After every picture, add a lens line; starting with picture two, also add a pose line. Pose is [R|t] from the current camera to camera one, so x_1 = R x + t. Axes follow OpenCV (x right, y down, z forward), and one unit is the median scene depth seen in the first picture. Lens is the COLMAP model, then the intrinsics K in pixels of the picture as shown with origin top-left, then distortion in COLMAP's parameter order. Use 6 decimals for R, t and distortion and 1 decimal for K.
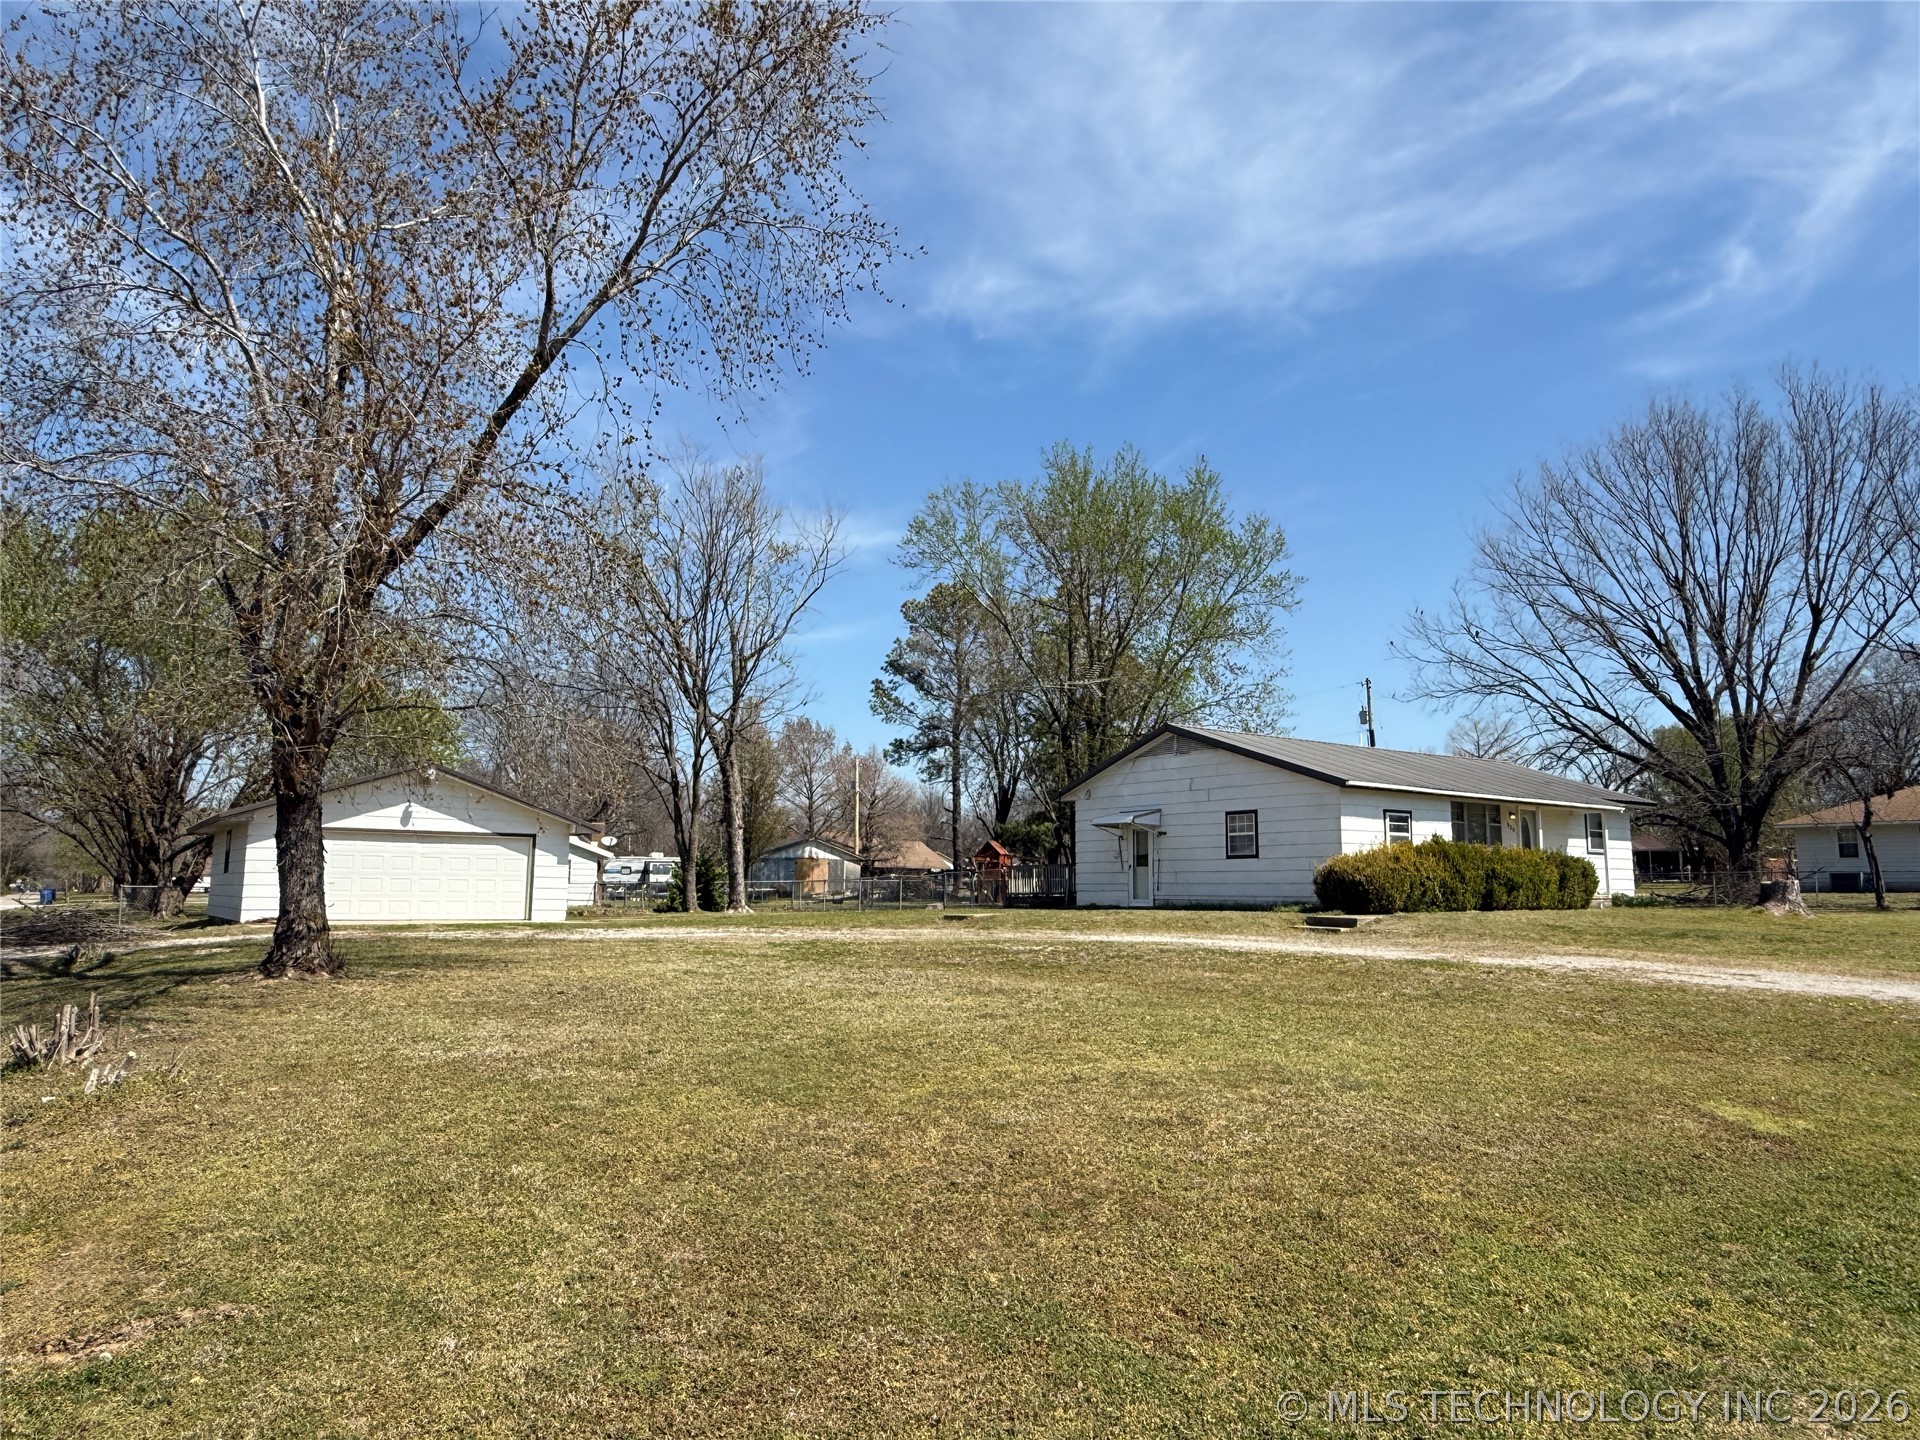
lens RADIAL K [[1288.6, 0, 954.7], [0, 1288.6, 719.8], [0, 0, 1]] dist [0.005999, 0.003909]
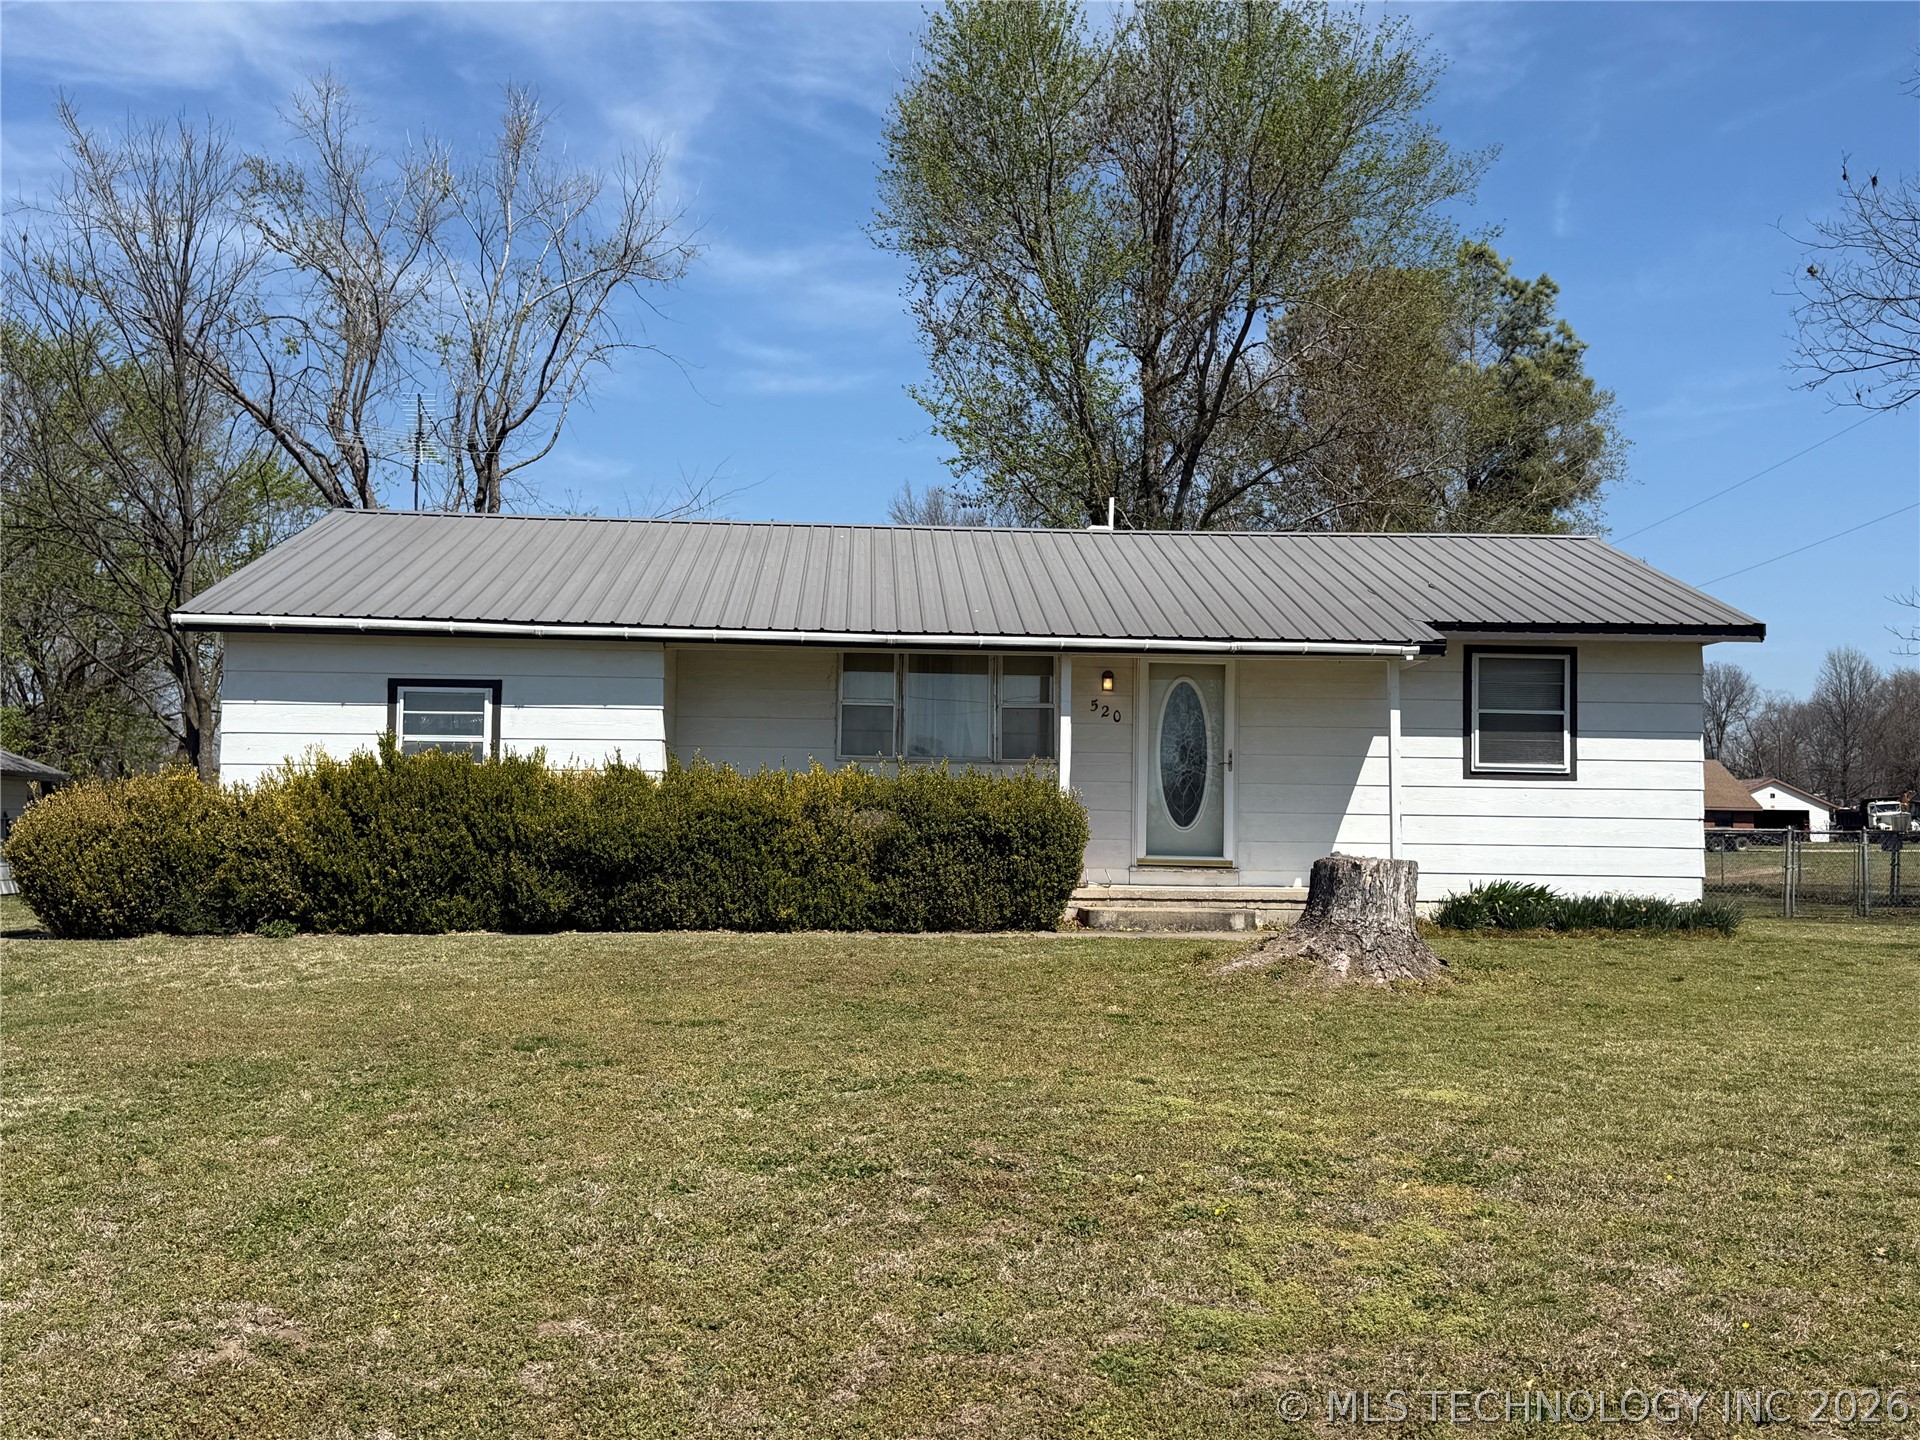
lens RADIAL K [[2027.8, 0, 974.0], [0, 2027.8, 708.8], [0, 0, 1]] dist [0.112692, 0.000000]
pose [[0.849670, -0.030278, -0.526445, 0.486349], [0.064824, 0.996775, 0.047296, 0.035157], [0.523316, -0.074312, 0.848893, 0.318578]]
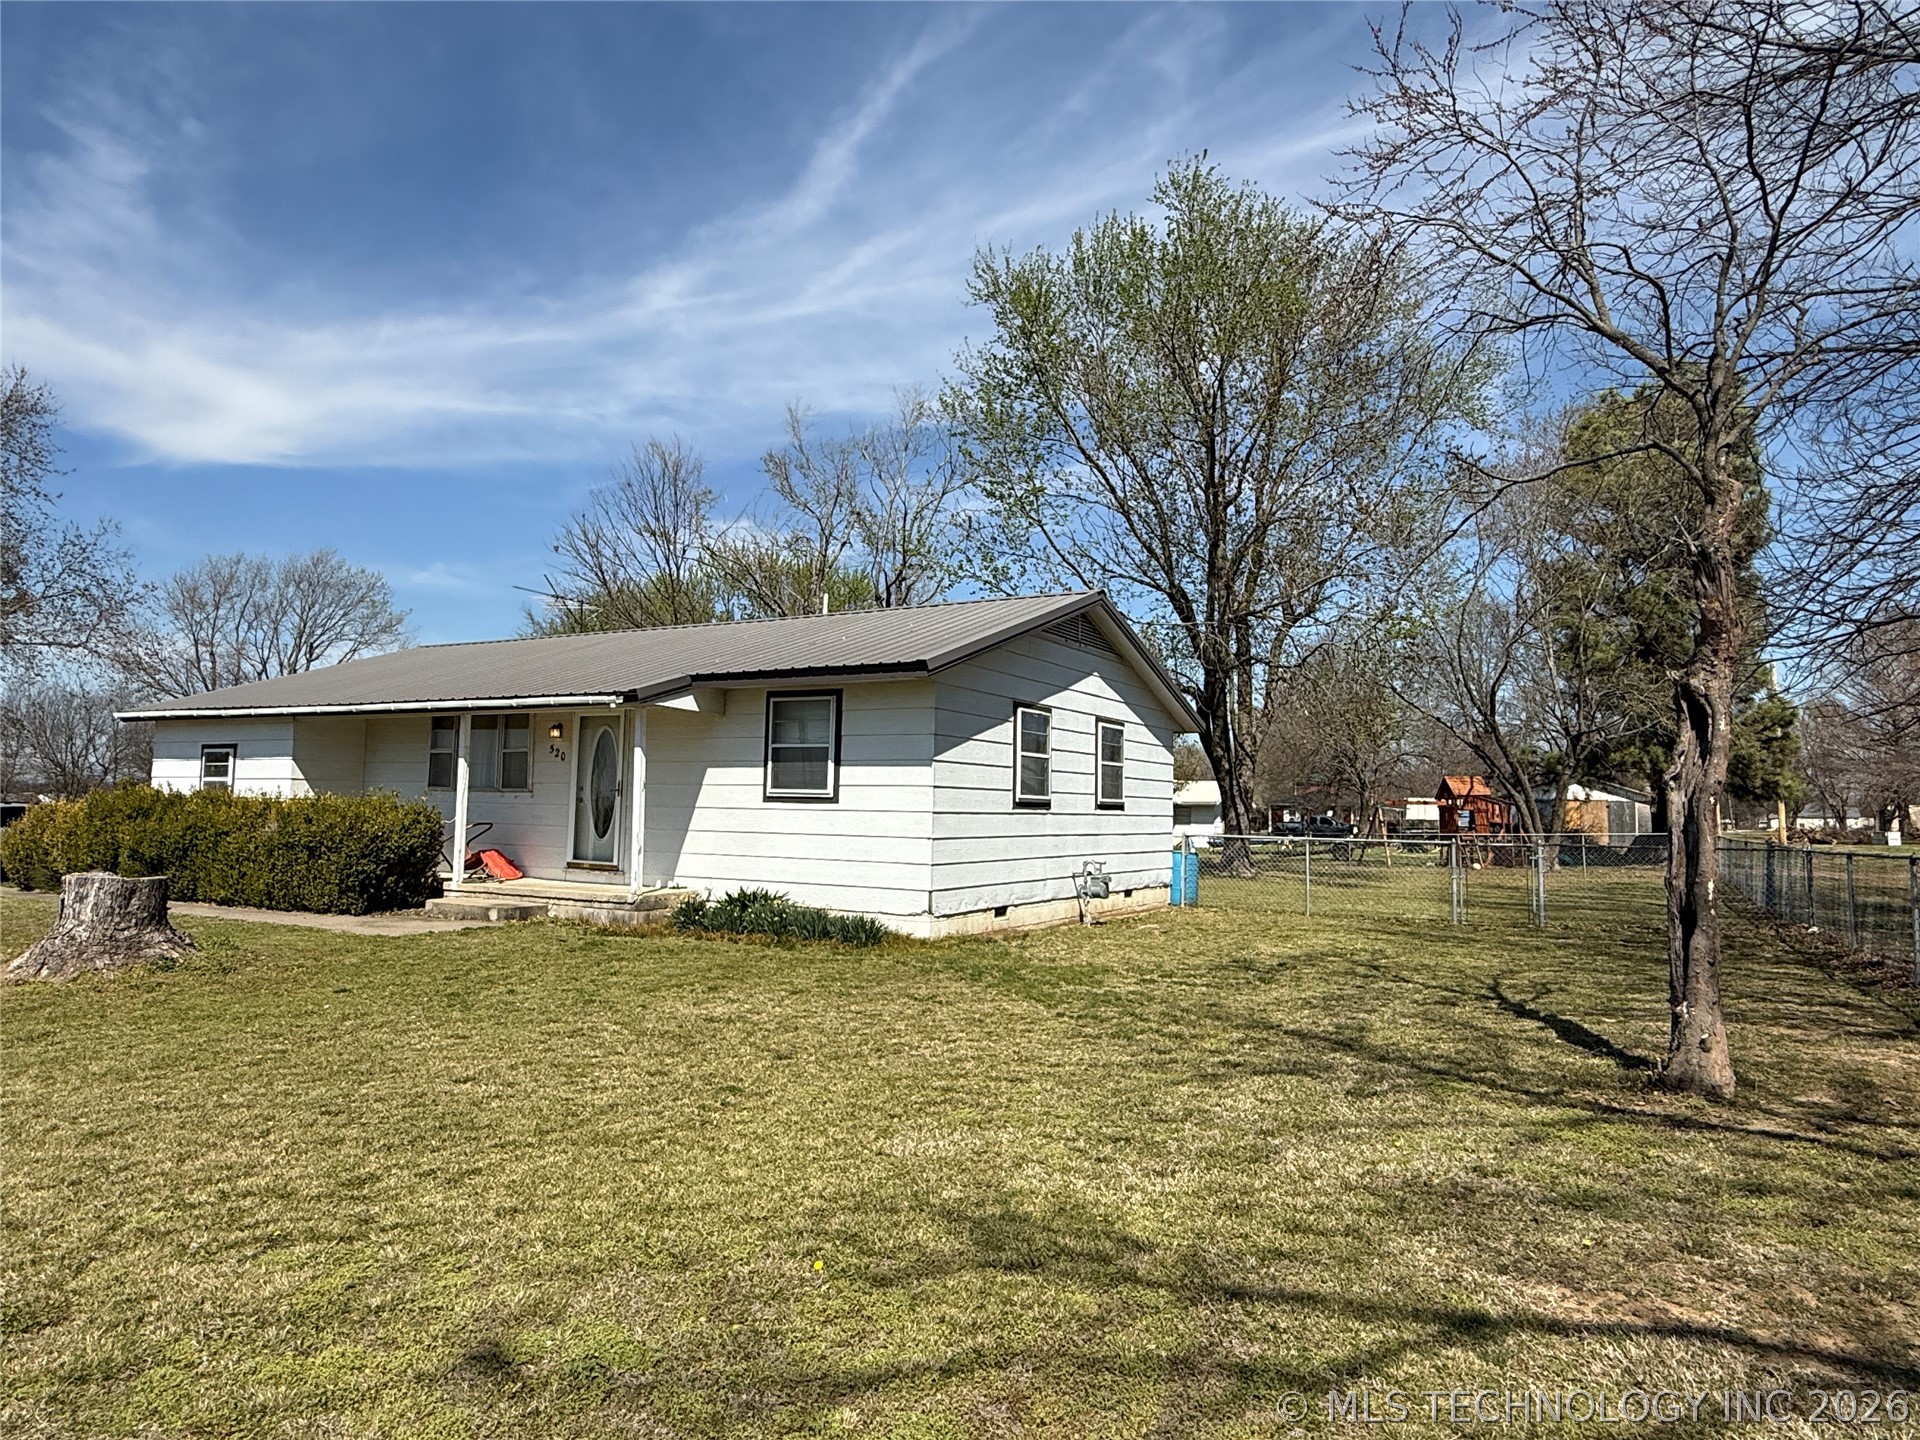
lens RADIAL K [[1204.0, 0, 960.8], [0, 1204.0, 715.9], [0, 0, 1]] dist [0.006566, -0.000390]
pose [[0.407992, -0.068935, -0.910379, 0.642745], [0.106065, 0.993972, -0.027731, 0.067888], [0.906803, -0.085245, 0.412845, 0.647609]]
